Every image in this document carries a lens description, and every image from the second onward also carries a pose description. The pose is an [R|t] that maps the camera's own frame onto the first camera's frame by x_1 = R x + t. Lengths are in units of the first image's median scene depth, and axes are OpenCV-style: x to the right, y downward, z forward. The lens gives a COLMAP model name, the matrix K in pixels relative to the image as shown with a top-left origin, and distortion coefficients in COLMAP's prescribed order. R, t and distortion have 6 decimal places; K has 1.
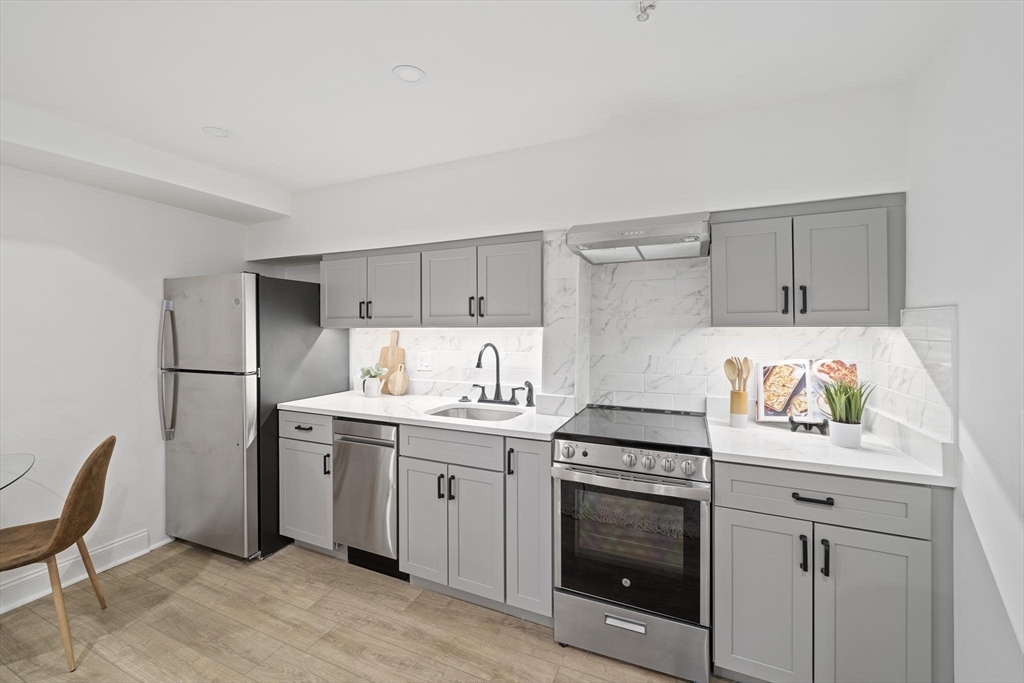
lens RADIAL K [[405.2, 0, 519.1], [0, 405.2, 330.1], [0, 0, 1]] dist [-0.000107, -0.000288]
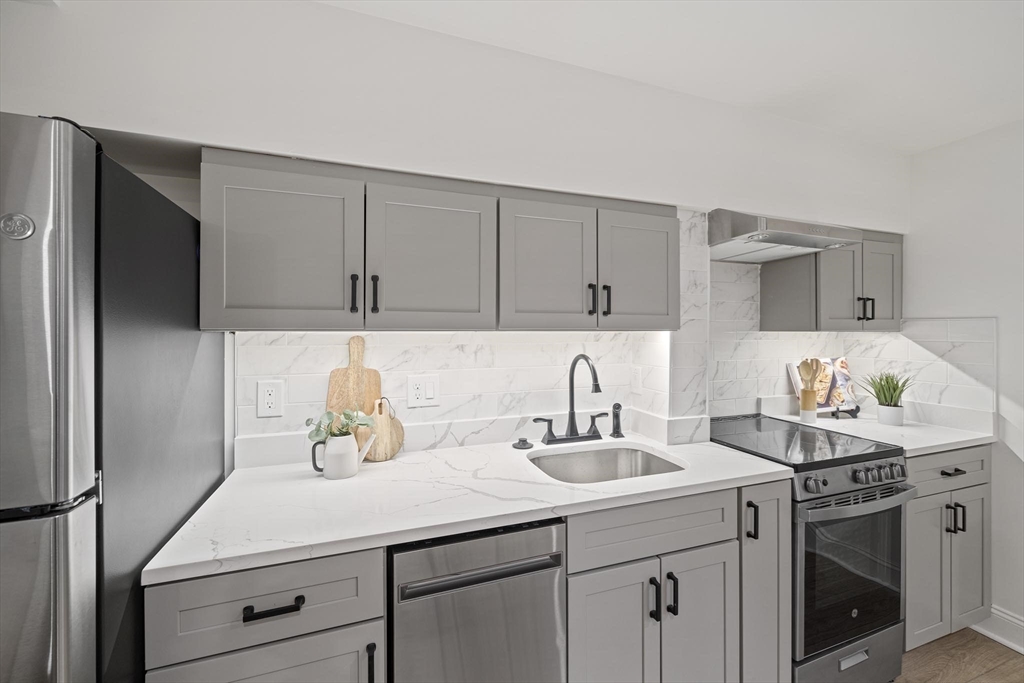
lens RADIAL K [[405.2, 0, 511.2], [0, 405.2, 329.6], [0, 0, 1]] dist [-0.000107, -0.000288]
pose [[0.727250, 0.003607, 0.686364, -0.712453], [0.000682, 0.999982, -0.005977, -0.005803], [-0.686373, 0.004815, 0.727234, 0.669732]]
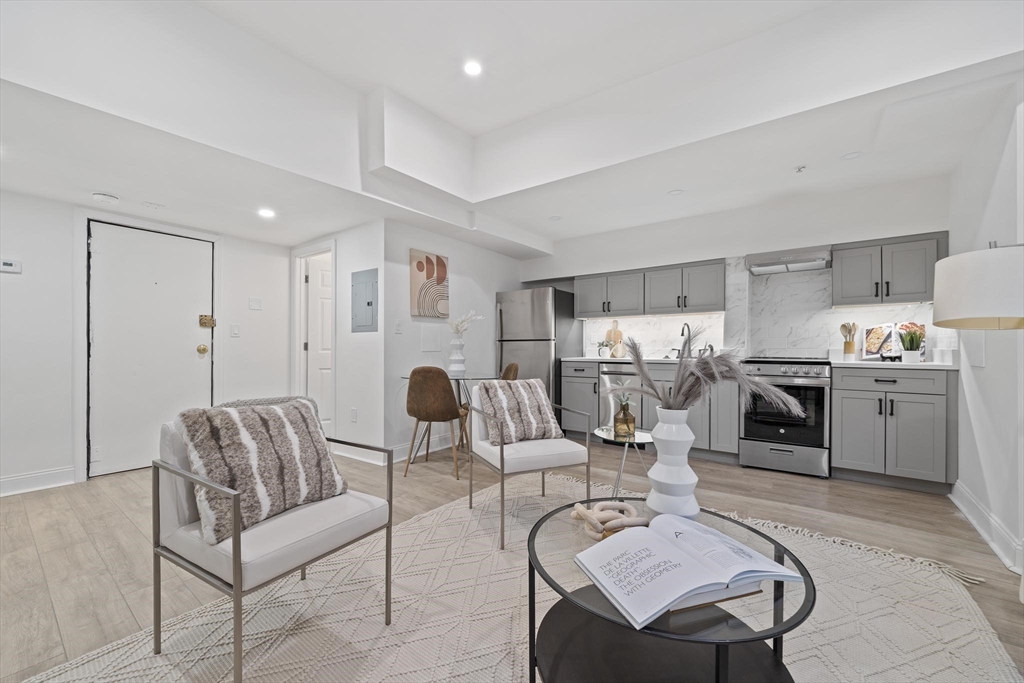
lens RADIAL K [[405.2, 0, 513.2], [0, 405.2, 351.9], [0, 0, 1]] dist [-0.000107, -0.000288]
pose [[0.972218, 0.004941, -0.234025, -0.444691], [-0.003380, 0.999969, 0.007068, 0.167378], [0.234052, -0.006081, 0.972205, -0.999320]]
